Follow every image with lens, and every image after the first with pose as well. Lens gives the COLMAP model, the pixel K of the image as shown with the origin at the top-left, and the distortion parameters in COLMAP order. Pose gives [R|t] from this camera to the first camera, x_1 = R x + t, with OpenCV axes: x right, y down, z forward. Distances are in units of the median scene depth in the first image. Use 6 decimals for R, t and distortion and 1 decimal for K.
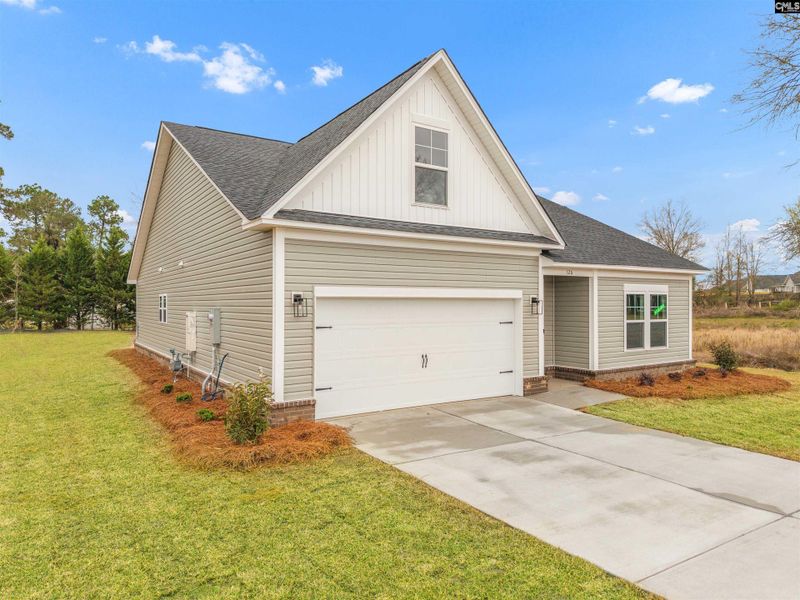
lens RADIAL K [[524.8, 0, 400.0], [0, 524.8, 300.0], [0, 0, 1]] dist [0.081294, -0.003306]
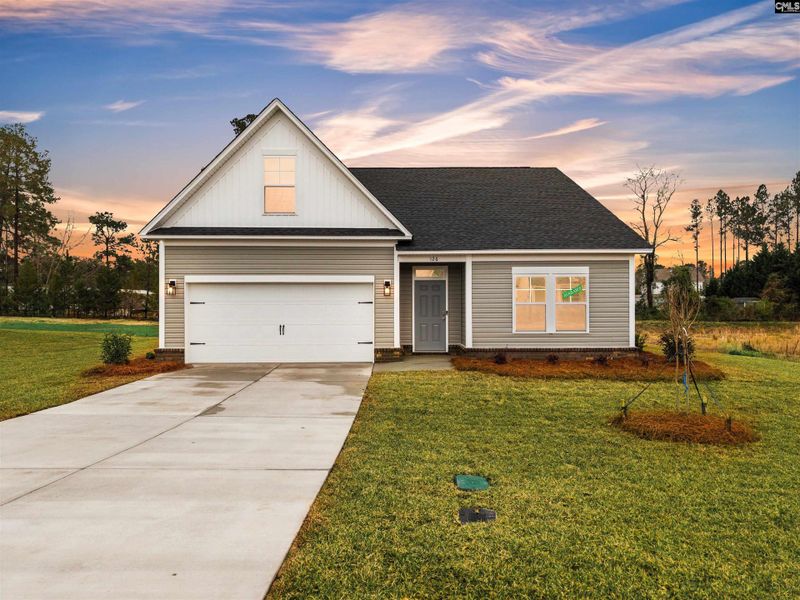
lens RADIAL K [[524.8, 0, 400.0], [0, 524.8, 300.0], [0, 0, 1]] dist [0.081294, -0.003306]
pose [[0.846076, -0.005483, -0.533034, 0.896603], [0.006325, 0.999980, -0.000246, 0.036978], [0.533025, -0.003164, 0.846094, 0.012860]]
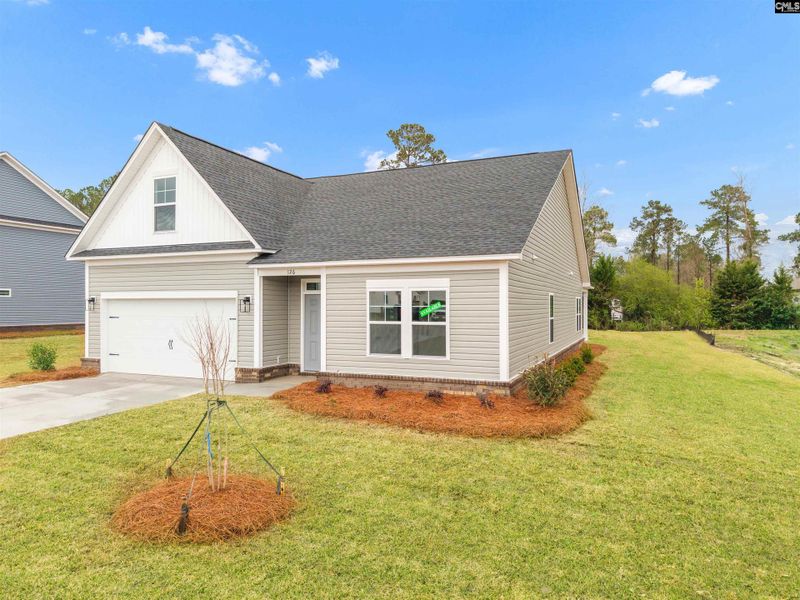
lens RADIAL K [[524.8, 0, 400.0], [0, 524.8, 300.0], [0, 0, 1]] dist [0.081294, -0.003306]
pose [[0.536242, -0.006754, -0.844037, 1.358786], [0.006250, 0.999972, -0.004031, 0.007984], [0.844041, -0.003114, 0.536270, 0.659515]]
